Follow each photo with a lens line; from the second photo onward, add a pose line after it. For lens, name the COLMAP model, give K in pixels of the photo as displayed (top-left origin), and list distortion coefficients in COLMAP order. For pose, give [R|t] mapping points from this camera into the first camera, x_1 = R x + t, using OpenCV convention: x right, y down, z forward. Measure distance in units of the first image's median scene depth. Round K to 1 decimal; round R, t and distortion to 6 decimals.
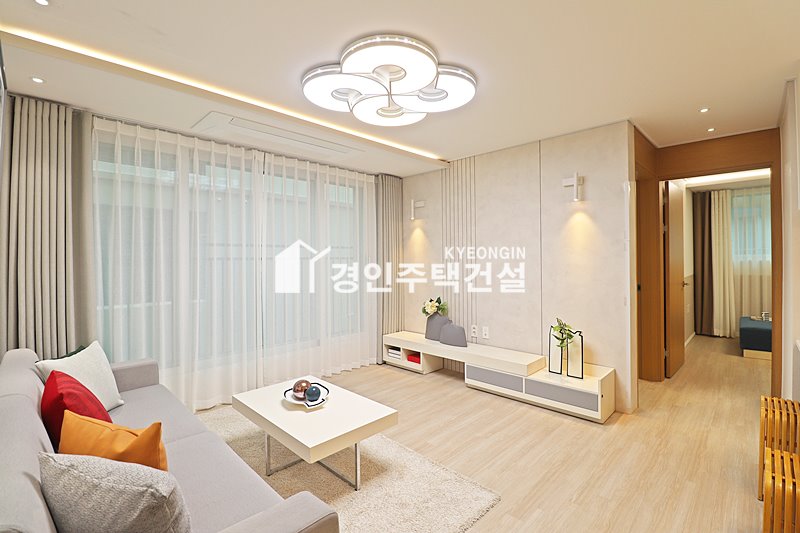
lens RADIAL K [[373.1, 0, 404.6], [0, 373.1, 260.1], [0, 0, 1]] dist [-0.018250, -0.004513]
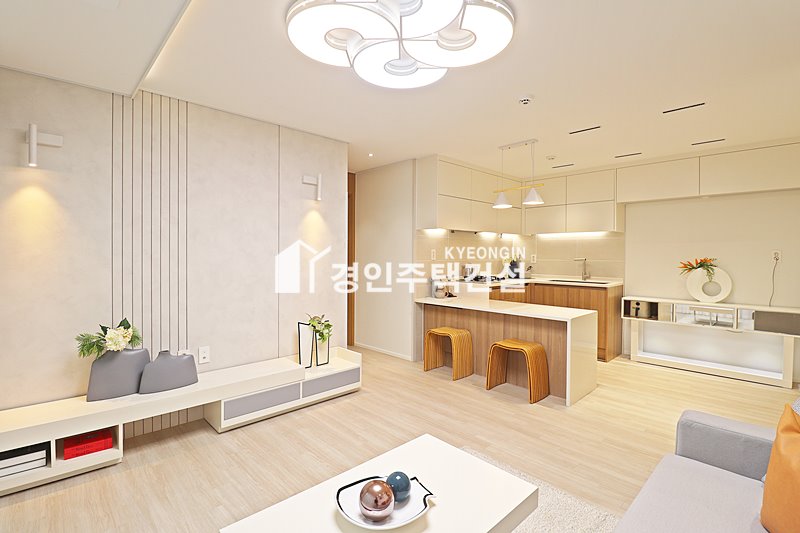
lens RADIAL K [[373.1, 0, 404.3], [0, 373.1, 258.9], [0, 0, 1]] dist [-0.018250, -0.004513]
pose [[0.019344, -0.001769, 0.999811, -0.603447], [-0.003749, 0.999991, 0.001842, 0.006892], [-0.999806, -0.003784, 0.019337, 0.729418]]
